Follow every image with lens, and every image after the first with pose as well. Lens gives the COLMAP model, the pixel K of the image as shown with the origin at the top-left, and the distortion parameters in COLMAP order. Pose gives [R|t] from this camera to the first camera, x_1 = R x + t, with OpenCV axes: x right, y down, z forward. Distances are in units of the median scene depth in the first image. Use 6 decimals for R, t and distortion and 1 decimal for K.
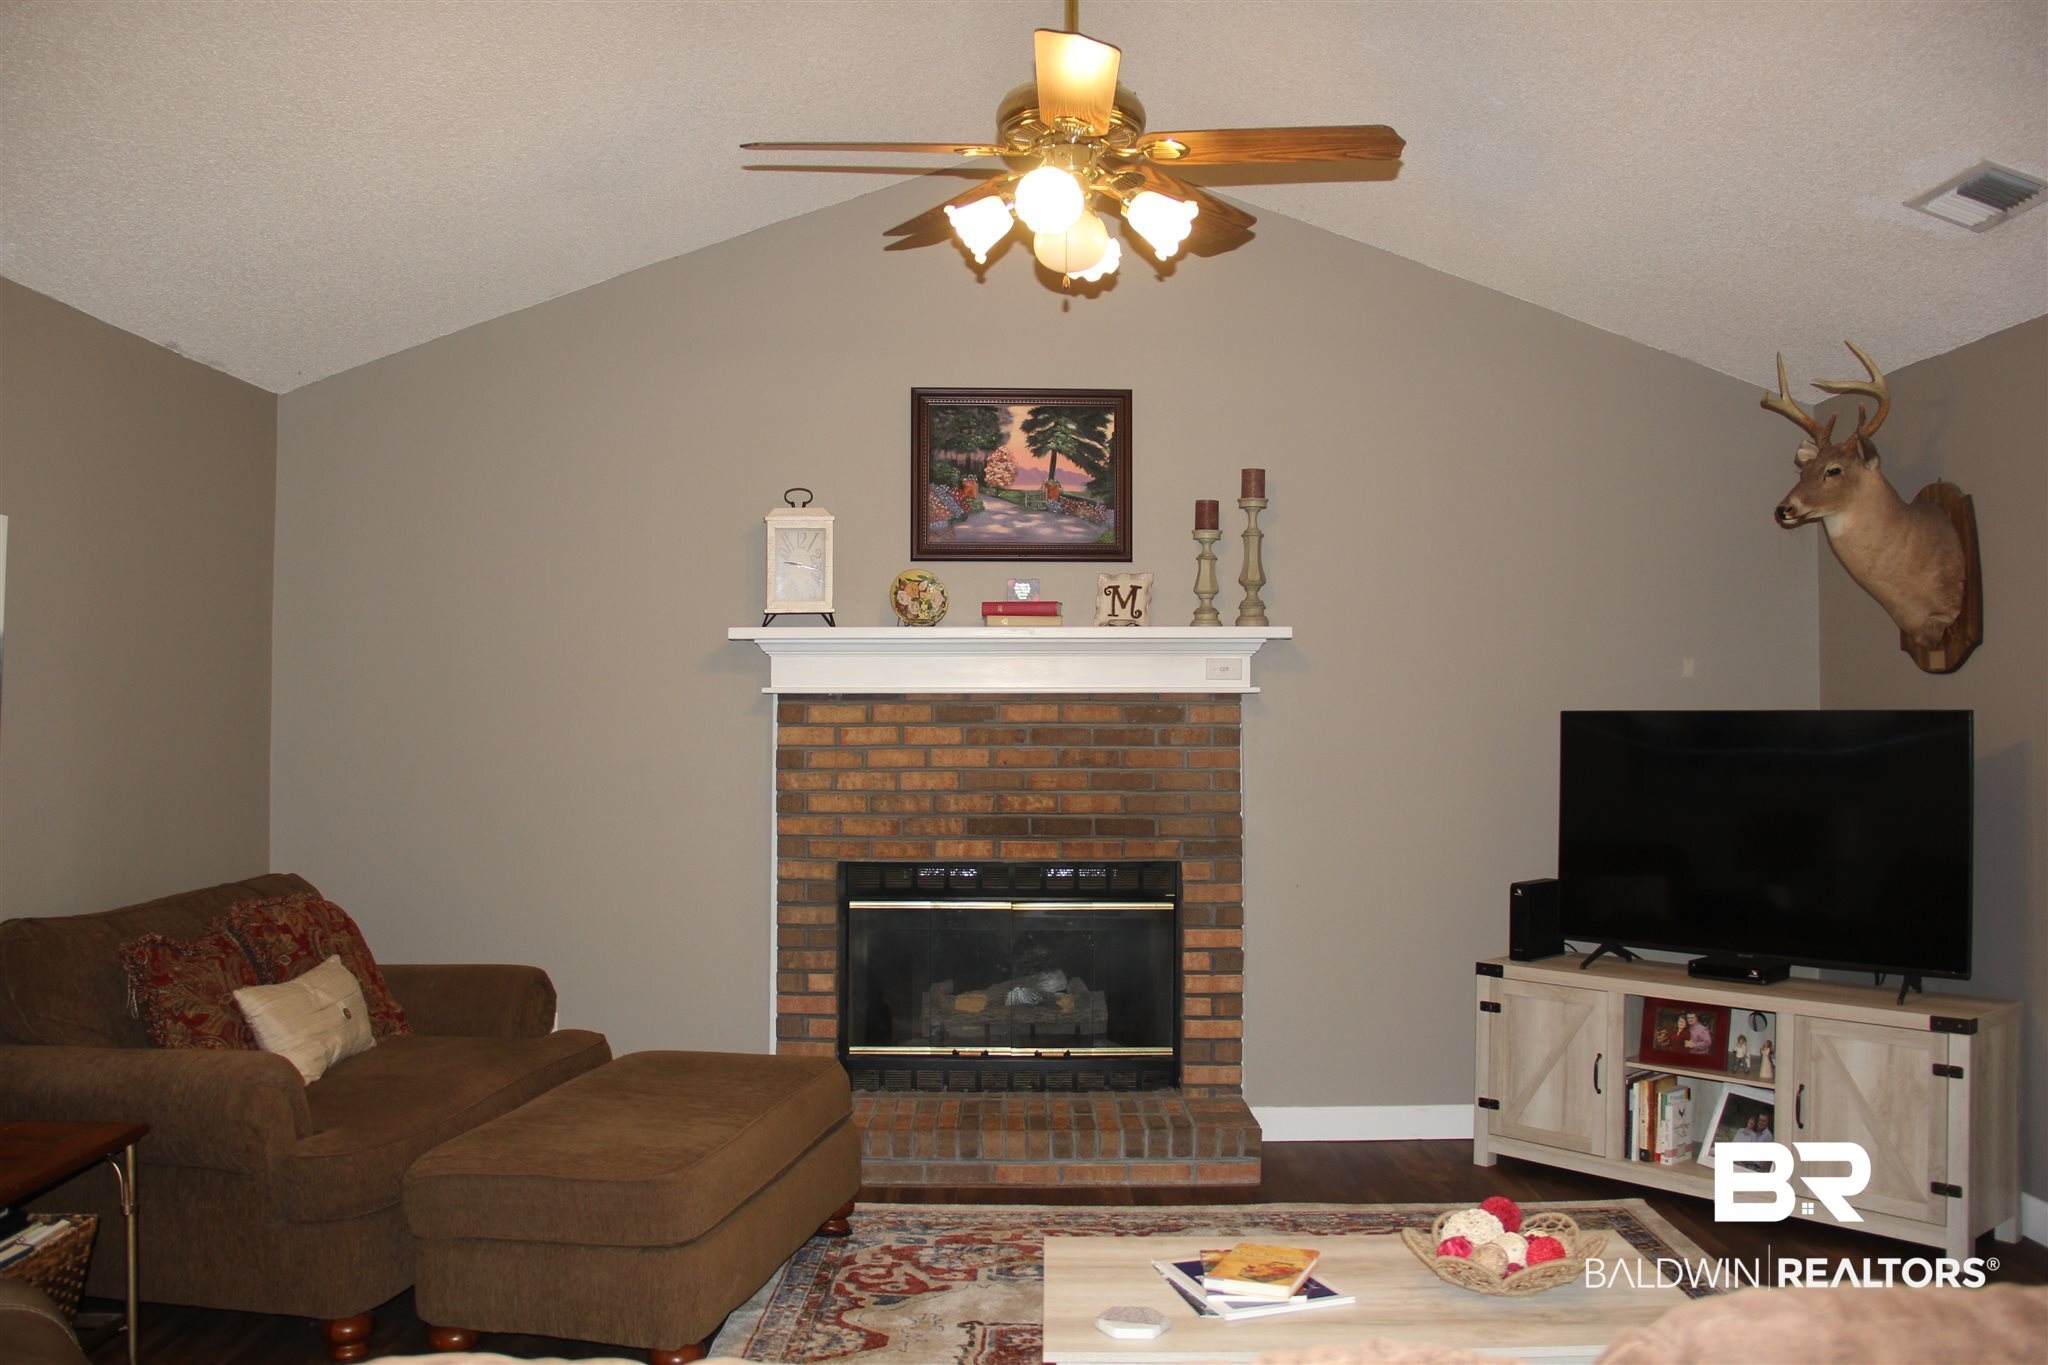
lens RADIAL K [[1712.9, 0, 1024.0], [0, 1712.9, 682.5], [0, 0, 1]] dist [-0.170577, 0.137034]
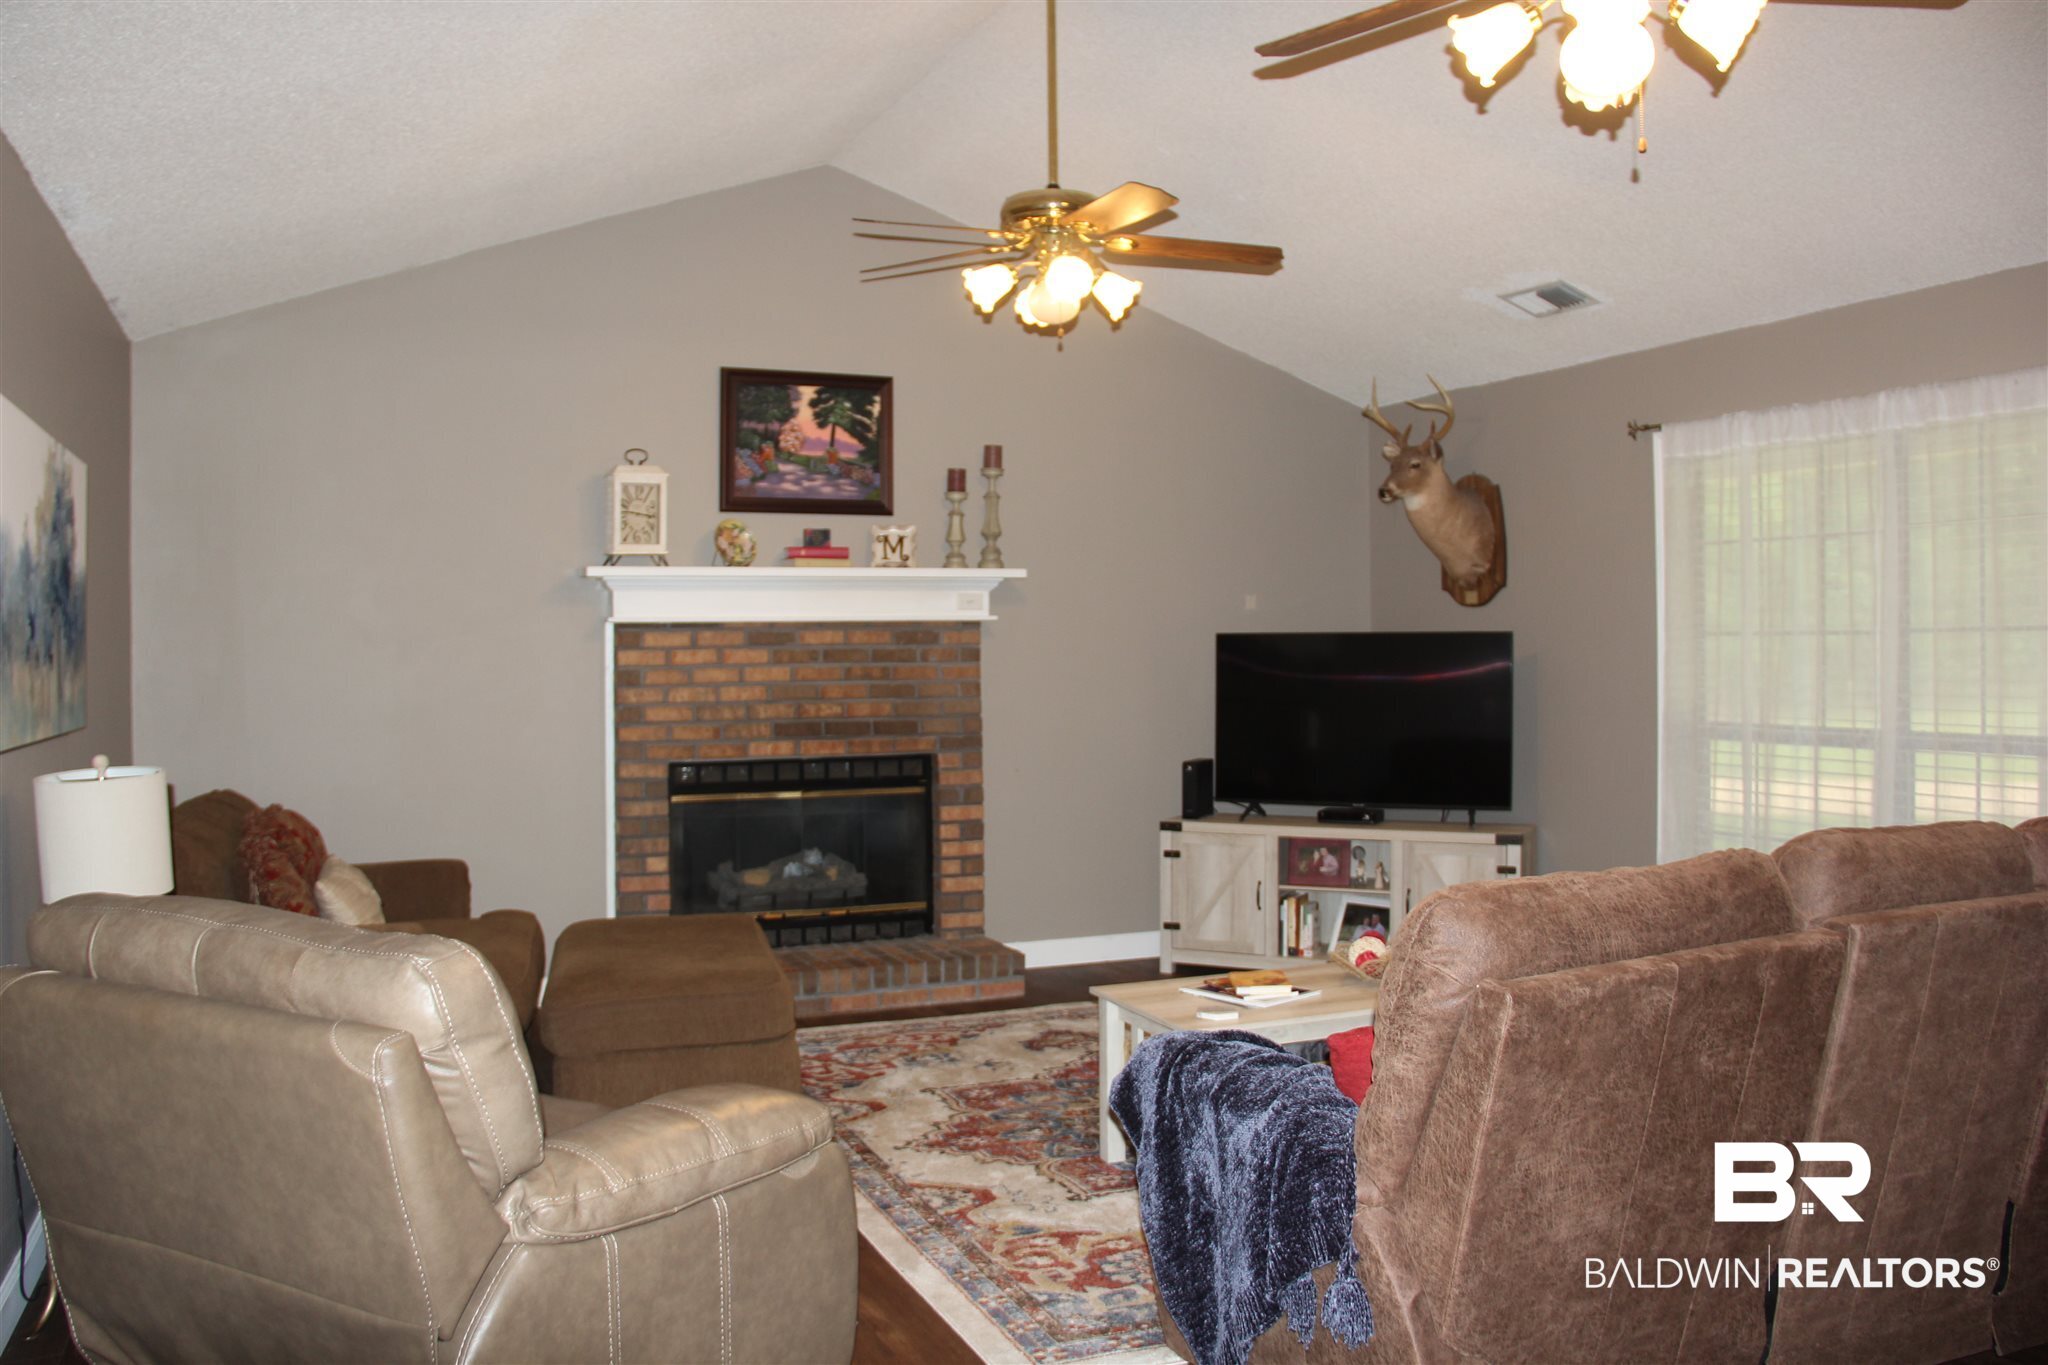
lens RADIAL K [[1712.9, 0, 1024.0], [0, 1712.9, 682.5], [0, 0, 1]] dist [-0.170577, 0.137034]
pose [[0.919554, -0.017061, 0.392593, -0.347742], [0.000487, 0.999106, 0.042277, -0.001622], [-0.392964, -0.038685, 0.918740, -0.191715]]
